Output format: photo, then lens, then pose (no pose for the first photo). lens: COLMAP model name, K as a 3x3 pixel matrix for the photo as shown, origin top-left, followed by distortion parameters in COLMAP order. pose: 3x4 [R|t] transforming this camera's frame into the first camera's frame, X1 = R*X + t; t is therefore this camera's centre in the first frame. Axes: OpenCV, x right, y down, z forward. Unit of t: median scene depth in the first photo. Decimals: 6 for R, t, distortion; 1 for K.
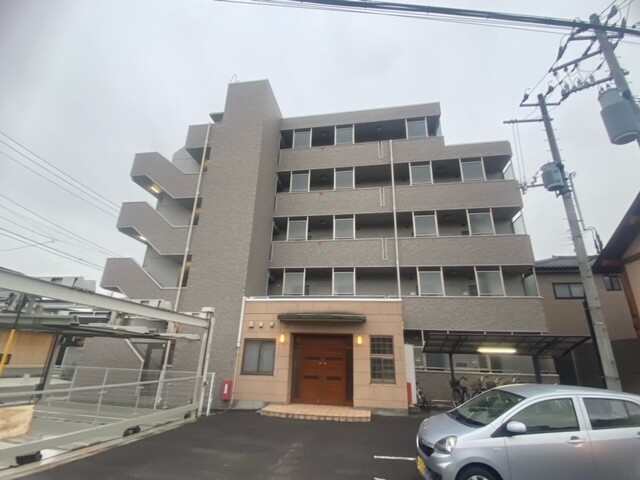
lens RADIAL K [[318.8, 0, 321.4], [0, 318.8, 236.8], [0, 0, 1]] dist [0.015285, -0.017194]
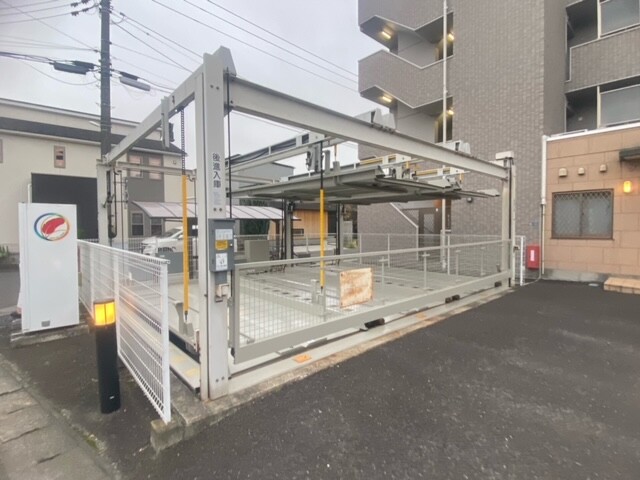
lens RADIAL K [[318.8, 0, 320.0], [0, 318.8, 235.7], [0, 0, 1]] dist [0.015285, -0.017194]
pose [[0.782655, -0.014076, -0.622297, -0.205434], [0.245176, 0.925896, 0.287411, 0.075114], [0.572137, -0.377516, 0.728108, 0.147141]]
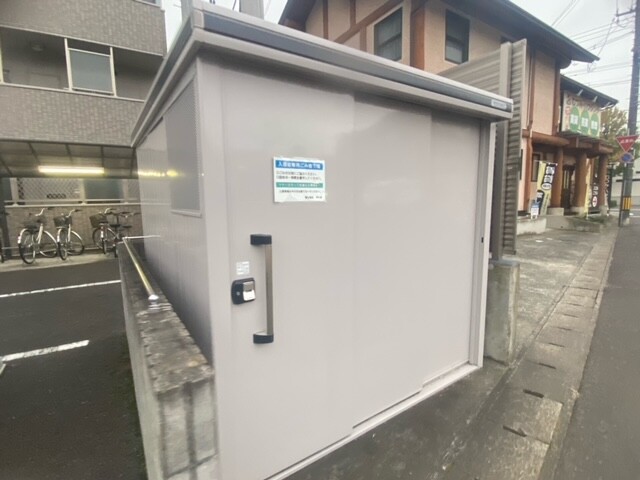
lens RADIAL K [[318.8, 0, 314.7], [0, 318.8, 237.5], [0, 0, 1]] dist [0.015285, -0.017194]
pose [[0.736724, -0.129107, 0.663754, 0.449282], [-0.194404, 0.899720, 0.390781, 0.122654], [-0.647645, -0.416935, 0.637747, 0.193097]]
